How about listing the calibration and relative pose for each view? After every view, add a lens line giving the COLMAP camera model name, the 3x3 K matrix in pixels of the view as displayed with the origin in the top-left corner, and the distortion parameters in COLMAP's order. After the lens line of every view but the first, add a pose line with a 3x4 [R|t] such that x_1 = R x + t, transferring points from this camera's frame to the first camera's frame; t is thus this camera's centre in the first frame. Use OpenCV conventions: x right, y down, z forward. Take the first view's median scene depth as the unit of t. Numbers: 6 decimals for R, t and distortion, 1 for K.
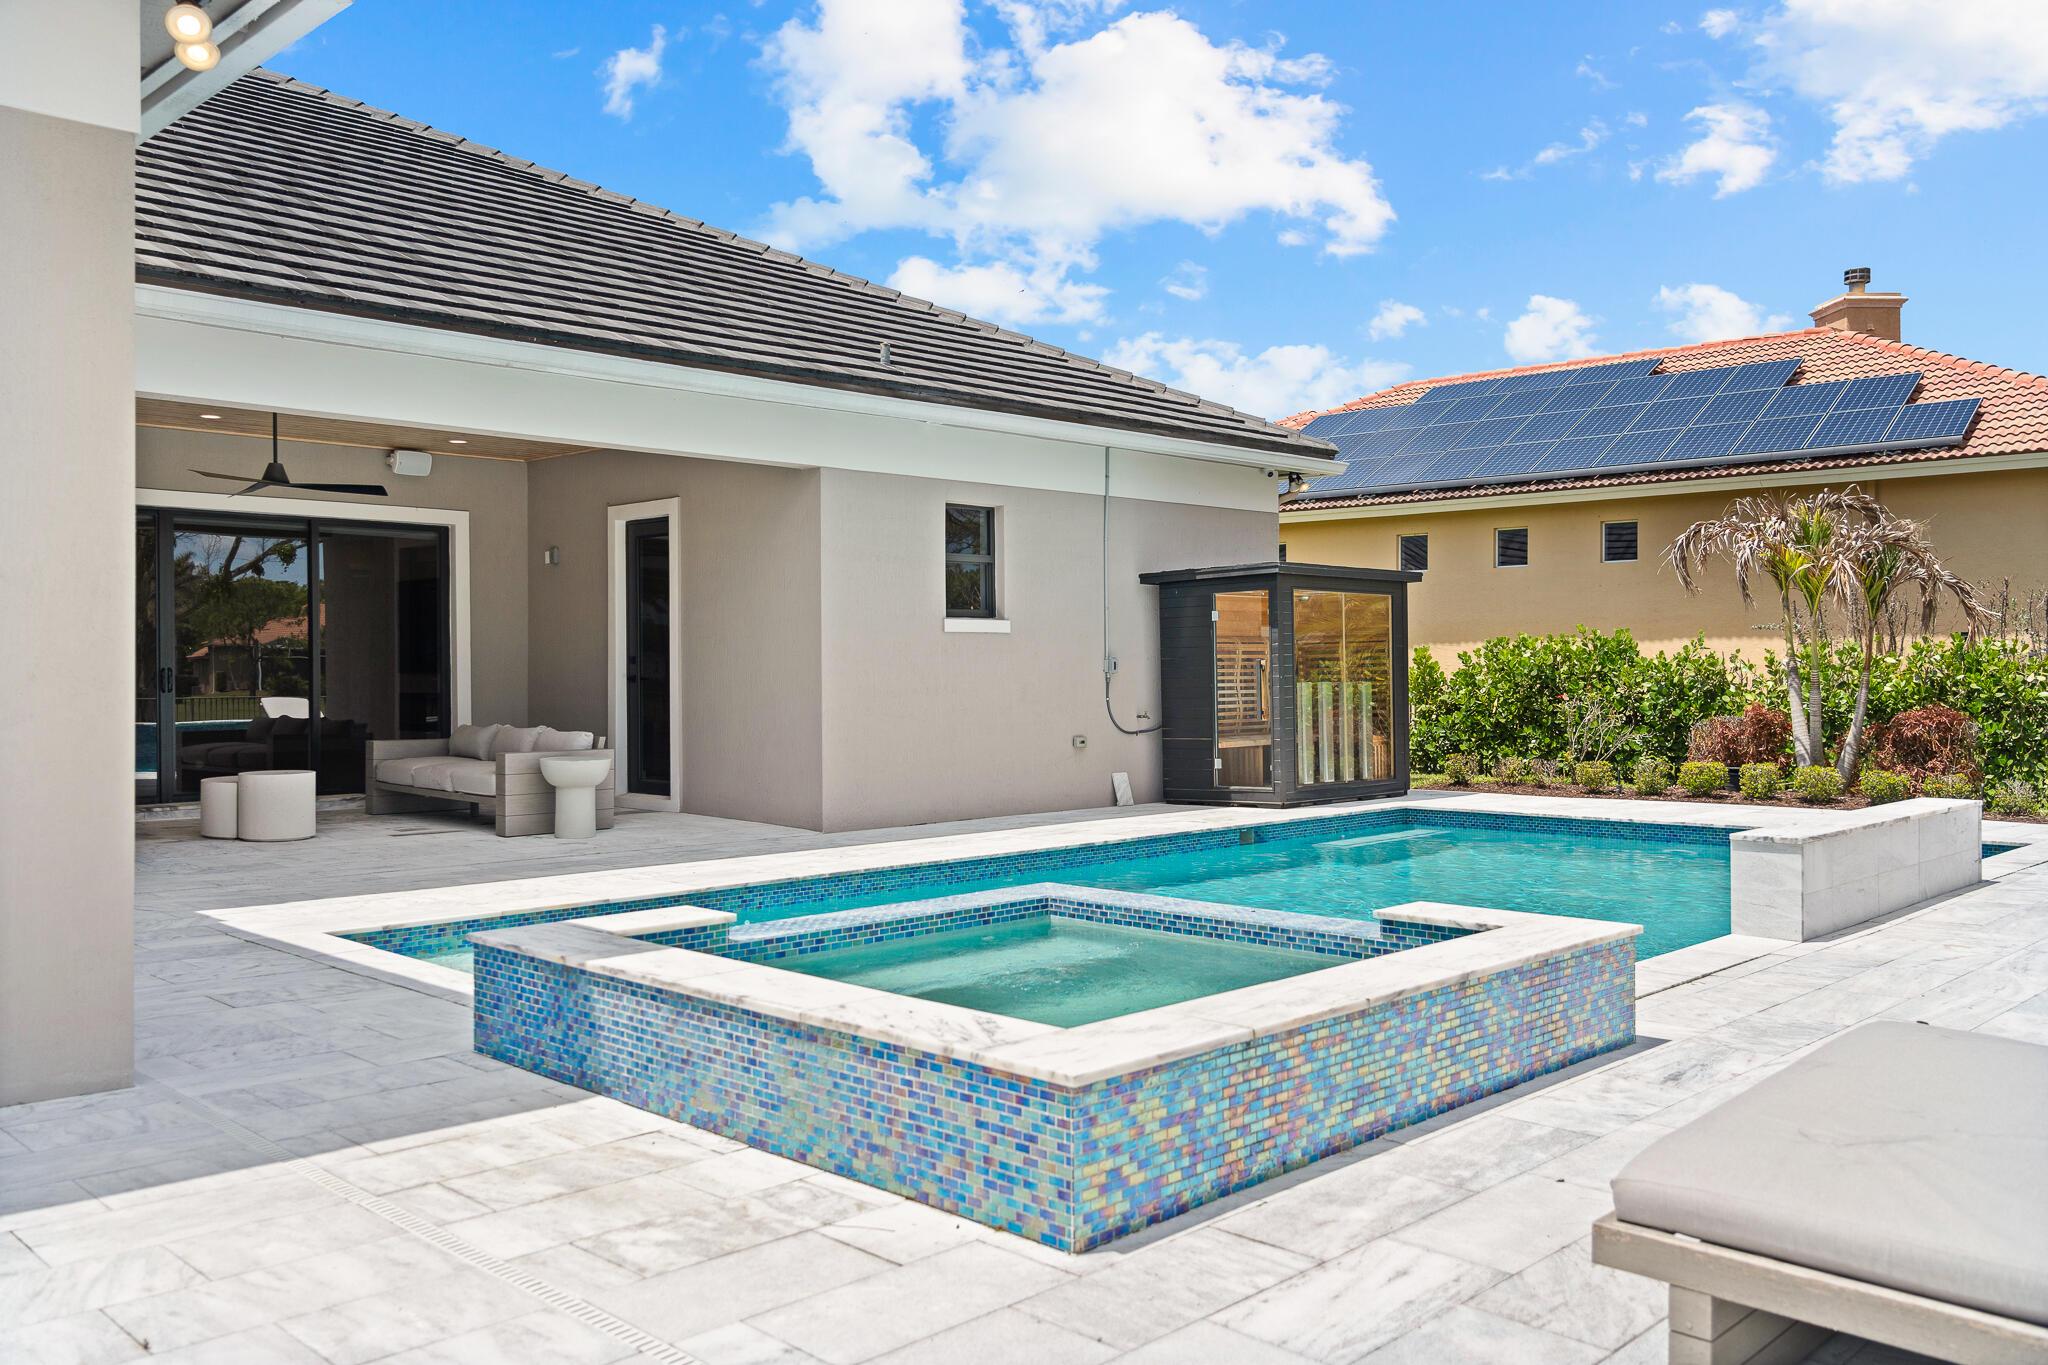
lens RADIAL K [[1633.0, 0, 1024.0], [0, 1633.0, 682.5], [0, 0, 1]] dist [0.000168, -0.000037]
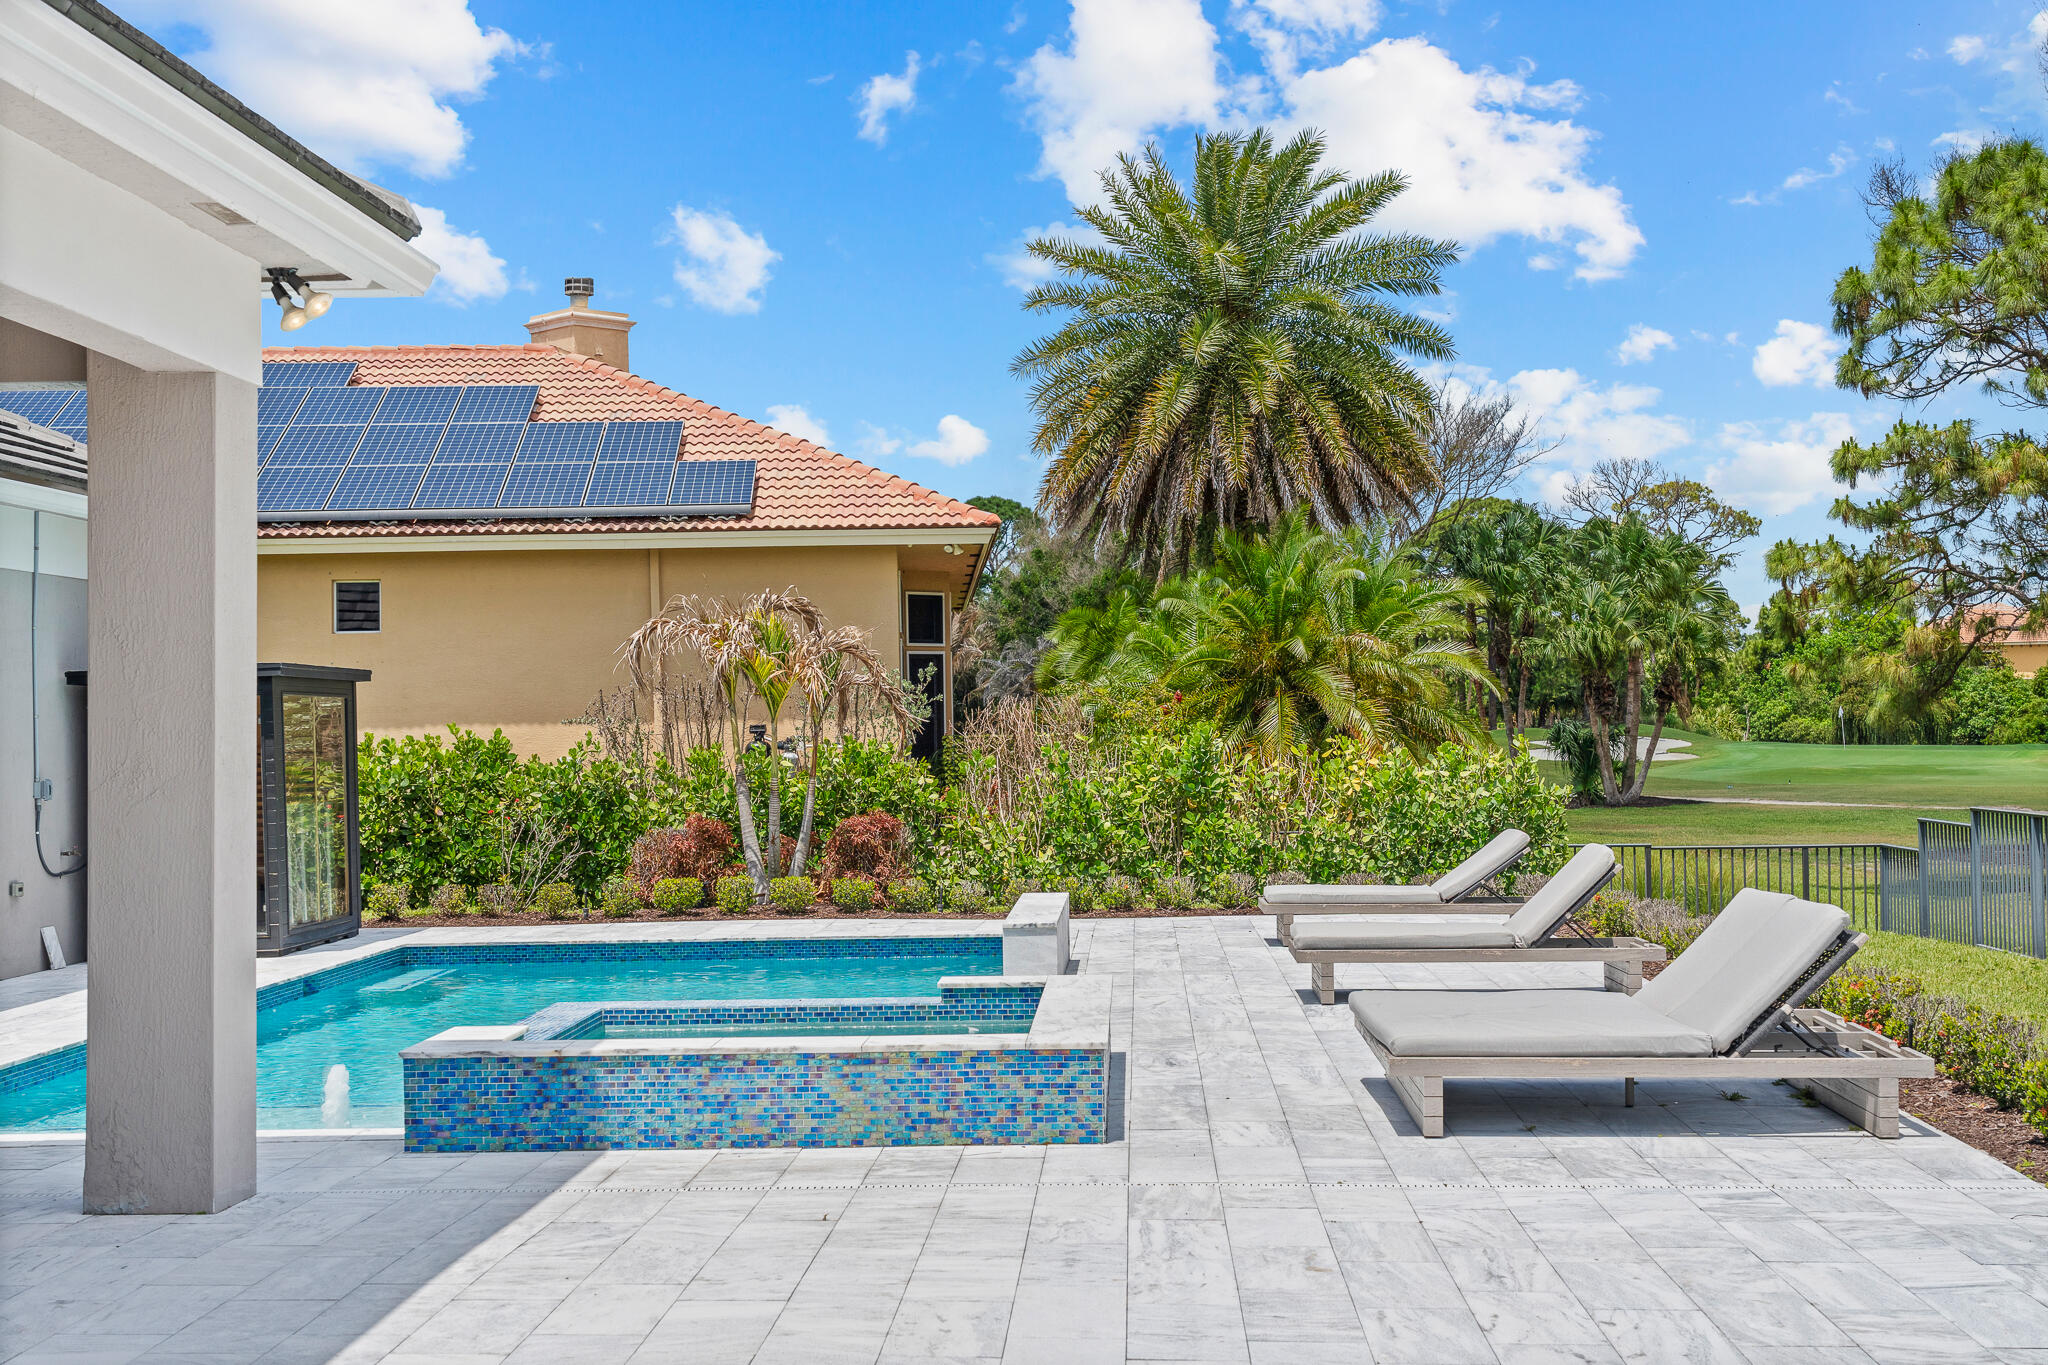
lens RADIAL K [[2598.4, 0, 1024.0], [0, 2598.4, 682.5], [0, 0, 1]] dist [0.037793, -0.009843]
pose [[0.739239, 0.006038, 0.673416, -1.355393], [0.017887, 0.999431, -0.028597, -0.052996], [-0.673206, 0.033186, 0.738710, -0.739863]]
